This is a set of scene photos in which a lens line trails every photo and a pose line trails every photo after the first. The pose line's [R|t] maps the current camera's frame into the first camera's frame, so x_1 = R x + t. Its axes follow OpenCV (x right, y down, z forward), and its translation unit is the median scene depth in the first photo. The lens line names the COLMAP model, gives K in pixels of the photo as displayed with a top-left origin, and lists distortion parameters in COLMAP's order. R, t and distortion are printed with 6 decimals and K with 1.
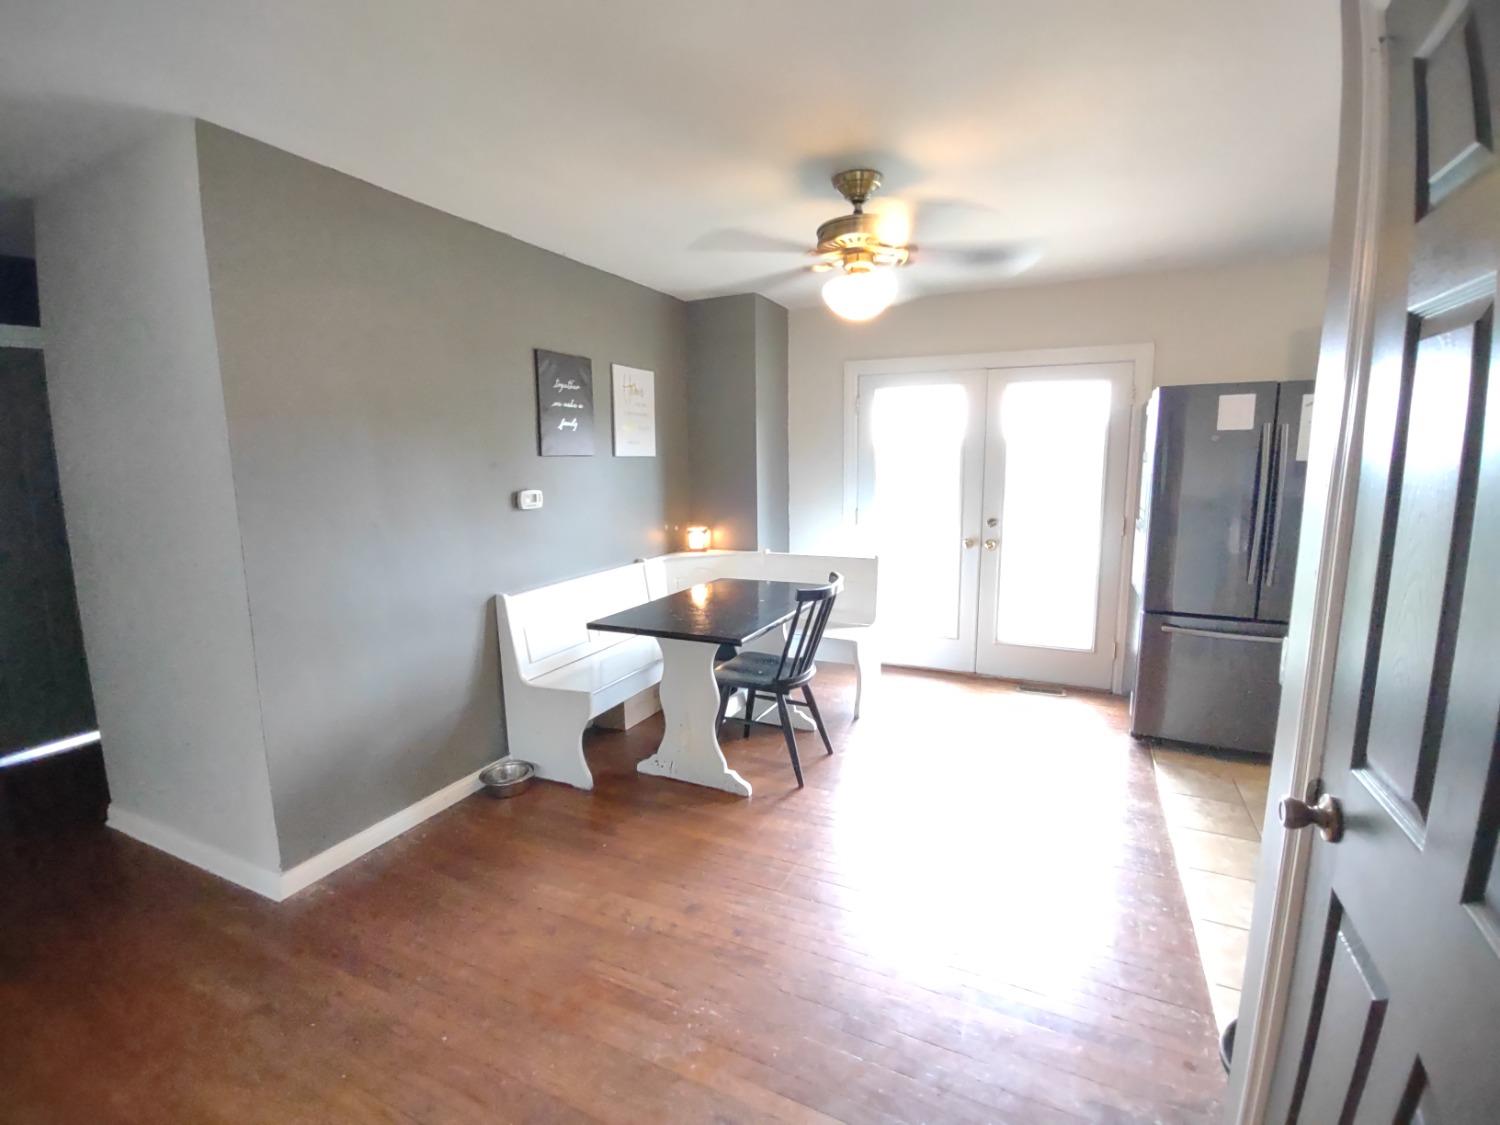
lens RADIAL K [[686.0, 0, 745.5], [0, 686.0, 557.1], [0, 0, 1]] dist [-0.021102, -0.000985]
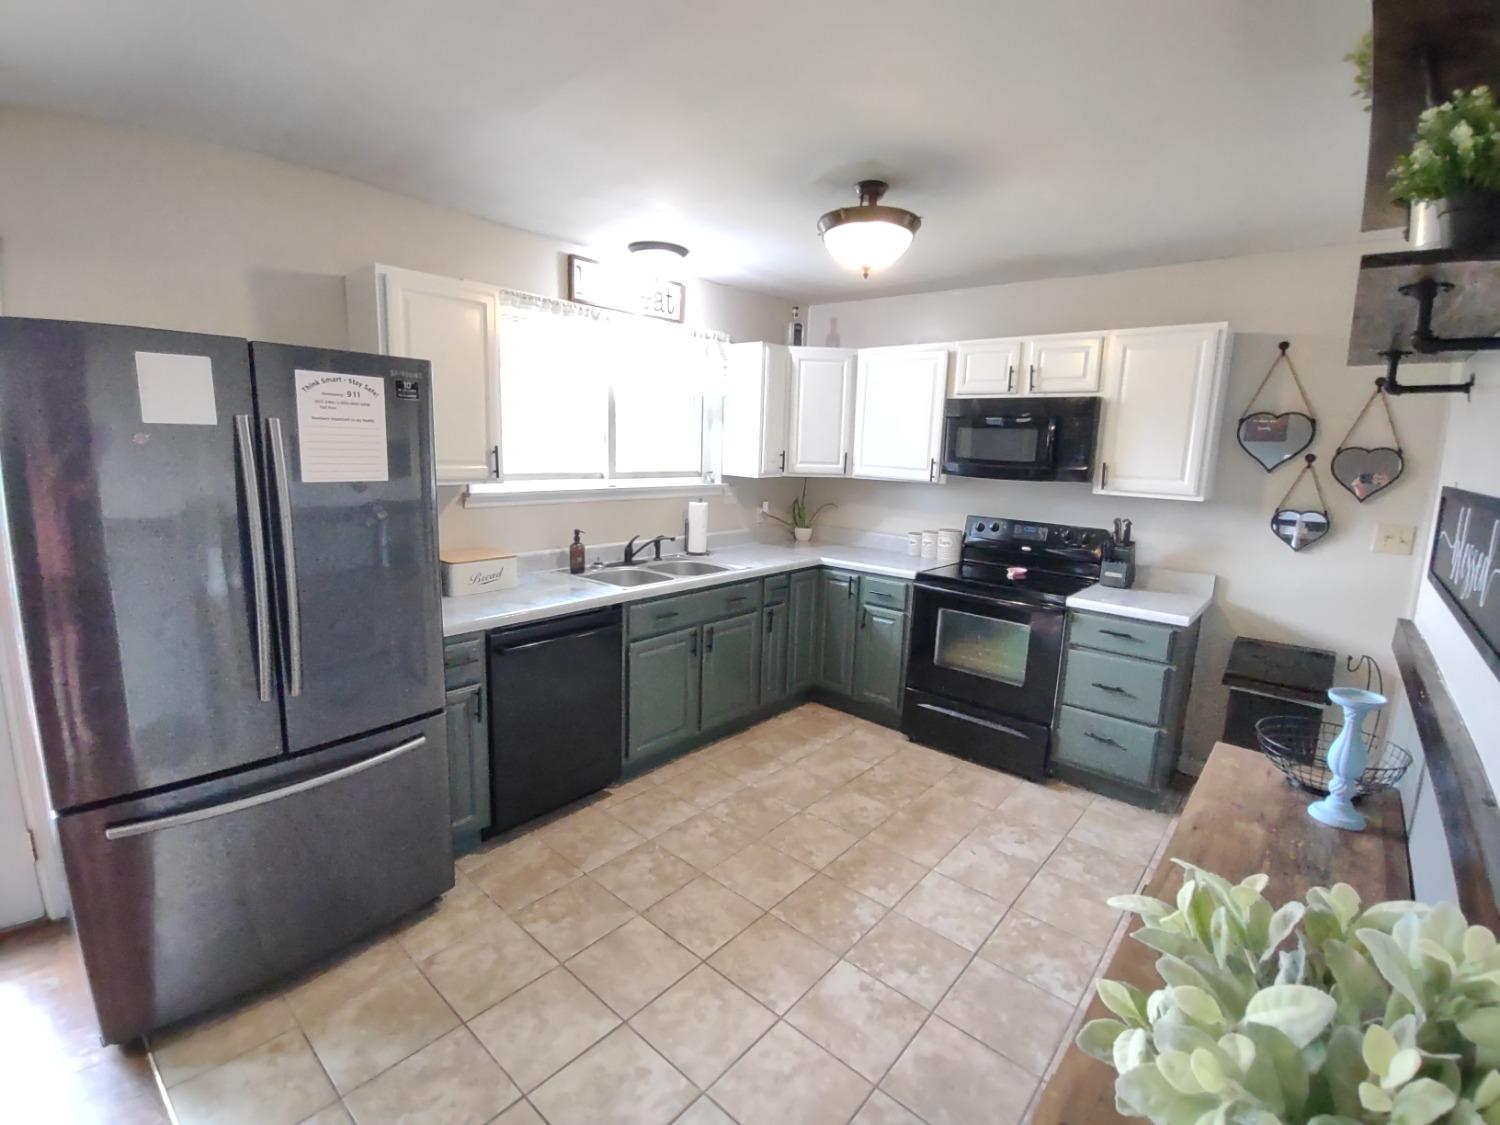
lens RADIAL K [[686.0, 0, 741.9], [0, 686.0, 559.5], [0, 0, 1]] dist [-0.021102, -0.000985]
pose [[0.274488, -0.144584, 0.950659, 0.330214], [0.109680, 0.986887, 0.118426, -0.098024], [-0.955315, 0.071762, 0.286746, 0.445728]]
